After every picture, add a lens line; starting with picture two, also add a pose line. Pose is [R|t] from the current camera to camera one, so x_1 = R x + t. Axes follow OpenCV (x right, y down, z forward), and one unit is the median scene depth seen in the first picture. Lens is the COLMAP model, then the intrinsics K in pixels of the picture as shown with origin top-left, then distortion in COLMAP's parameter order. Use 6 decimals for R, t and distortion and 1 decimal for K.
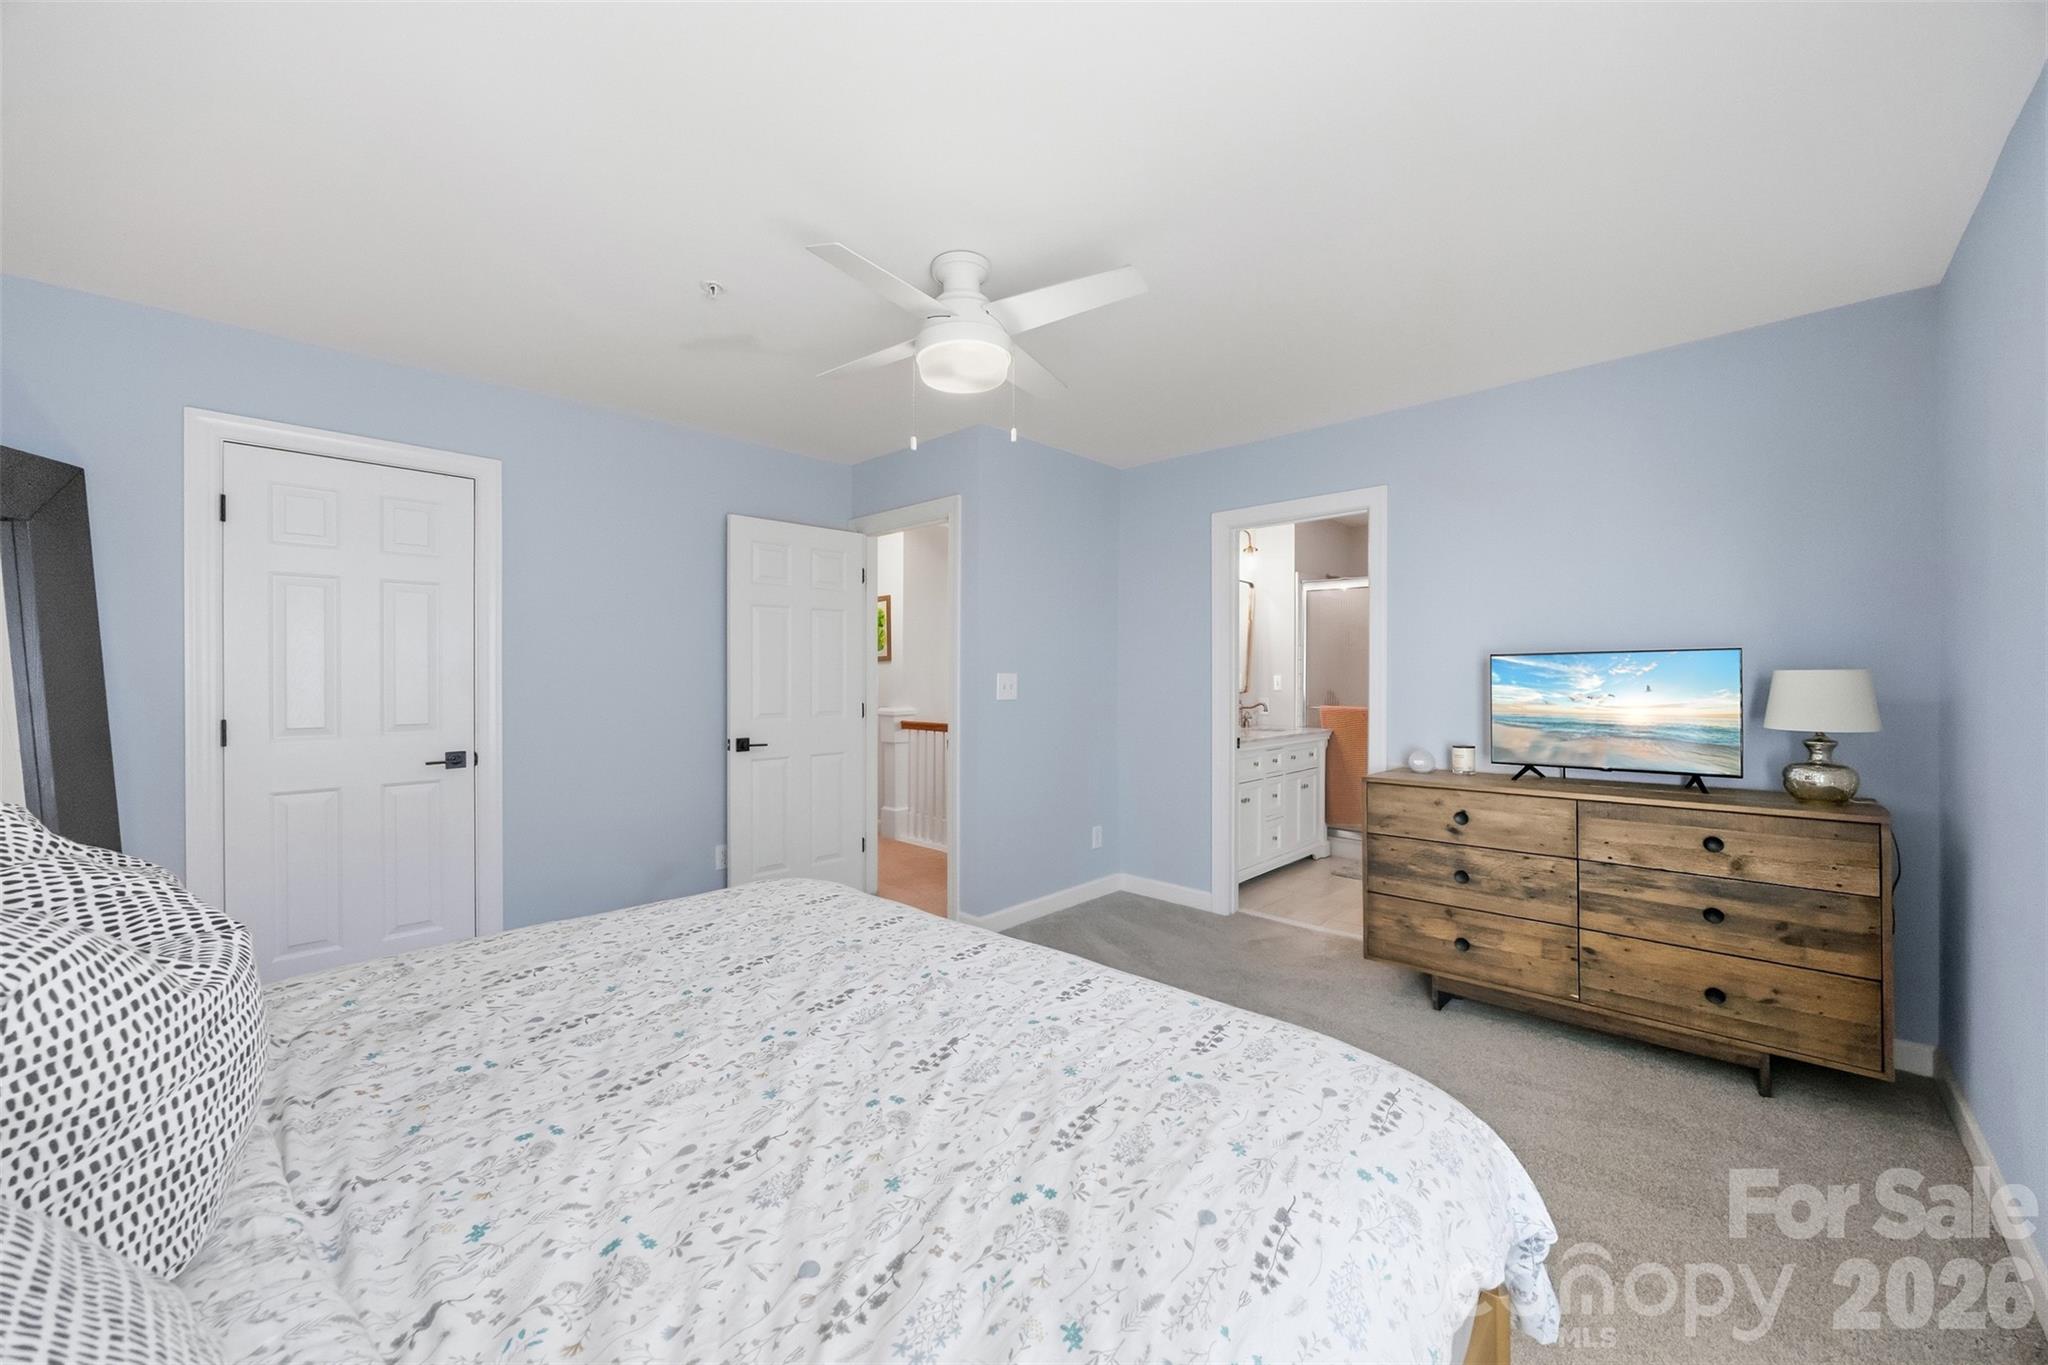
lens RADIAL K [[785.7, 0, 1023.6], [0, 785.7, 675.8], [0, 0, 1]] dist [-0.000658, -0.000034]
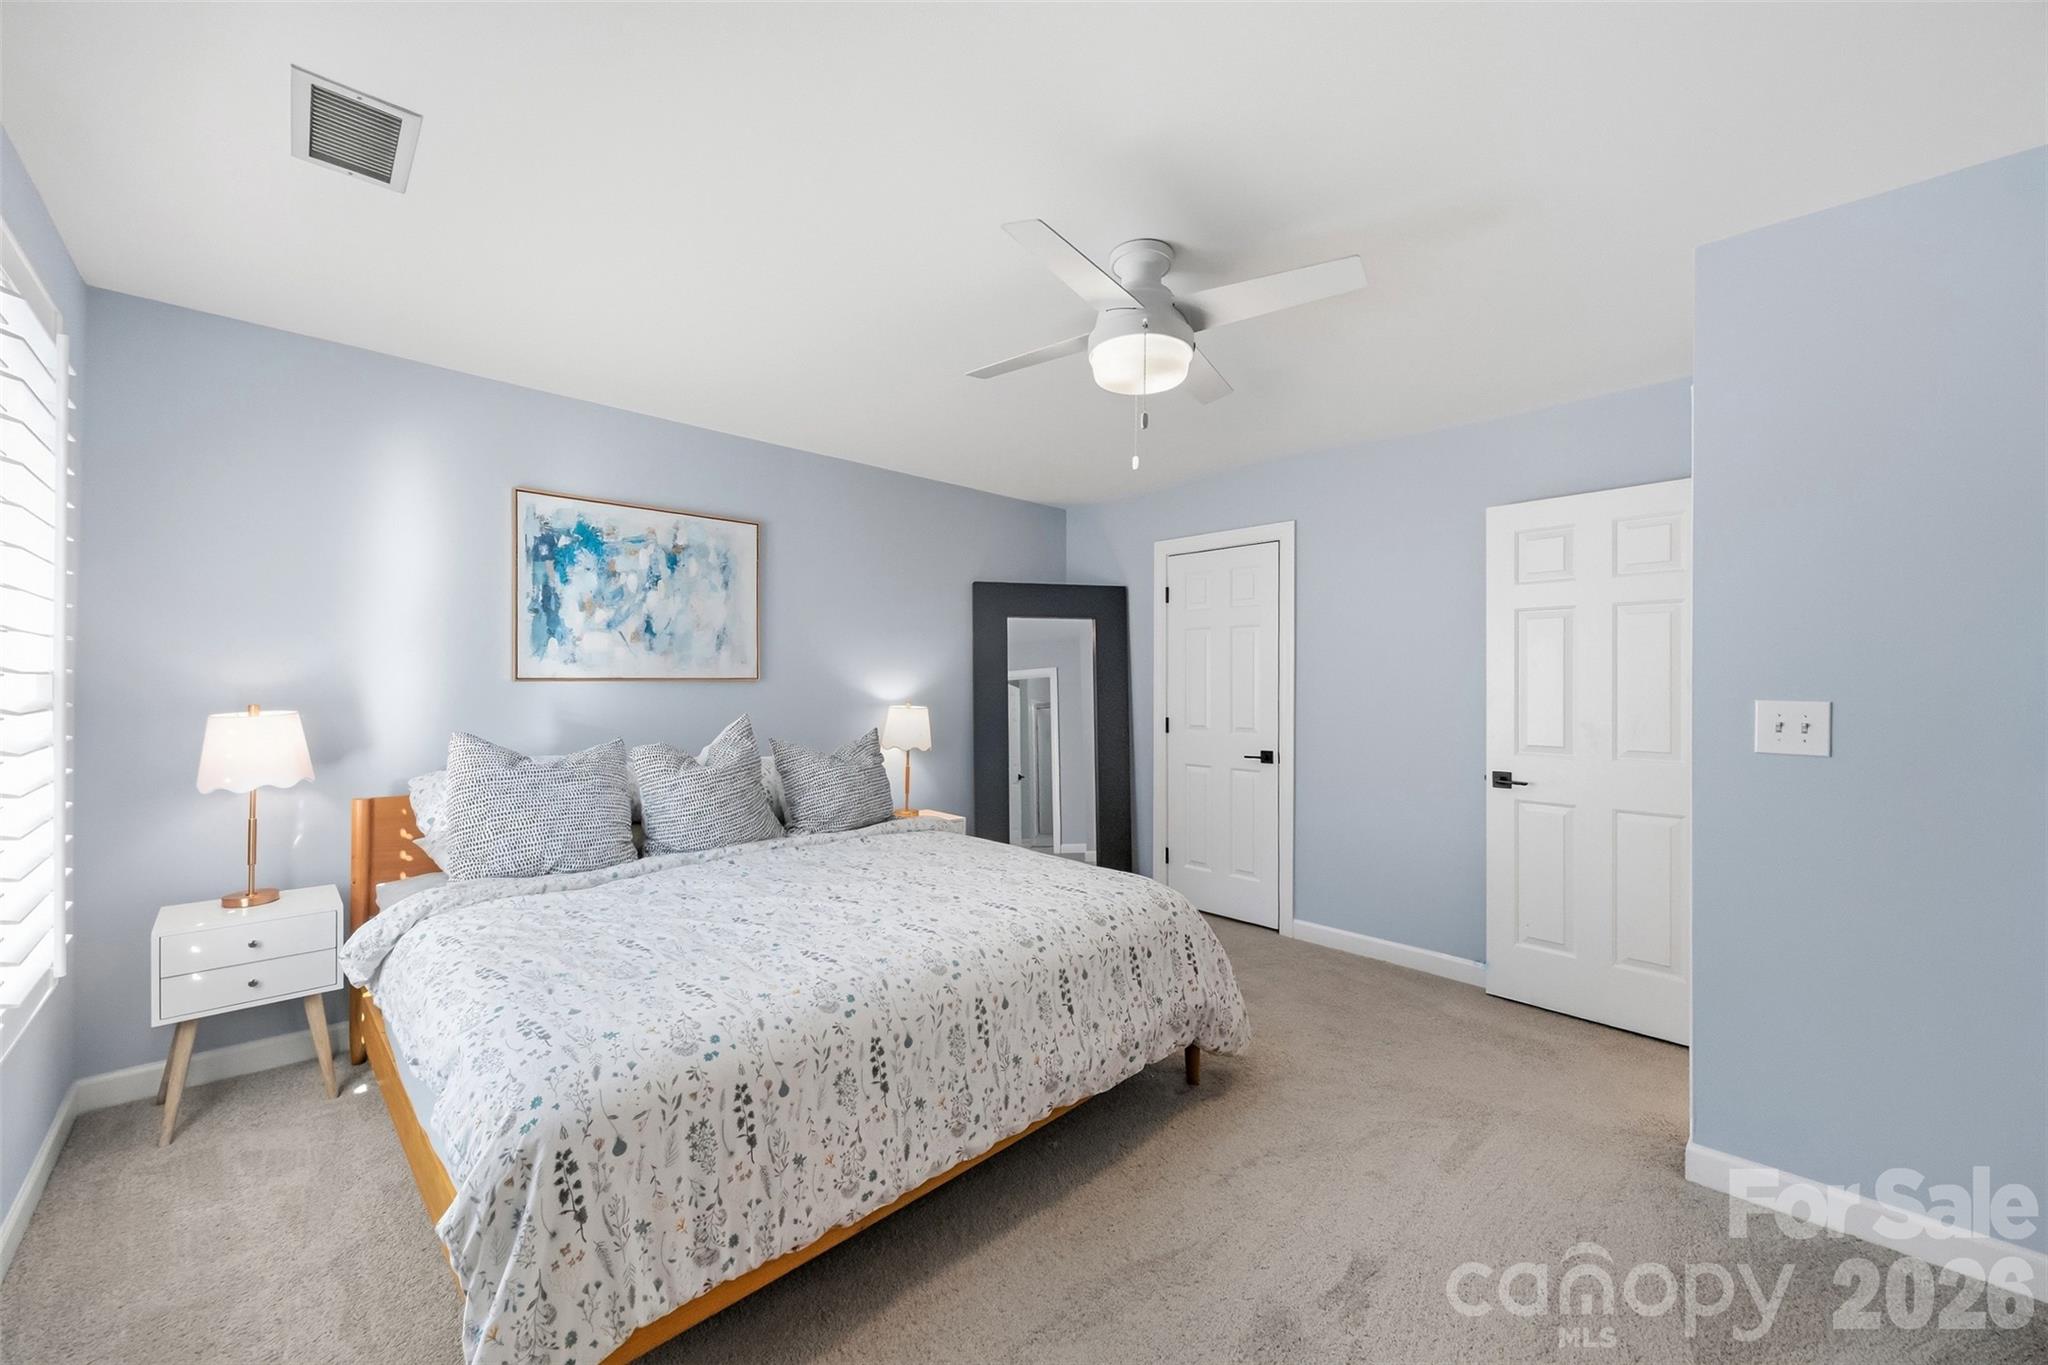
lens RADIAL K [[785.7, 0, 1026.0], [0, 785.7, 683.6], [0, 0, 1]] dist [-0.000658, -0.000034]
pose [[-0.063230, 0.000209, -0.997999, 1.309570], [-0.004059, 0.999992, 0.000467, -0.032488], [0.997991, 0.004080, -0.063228, 1.437294]]
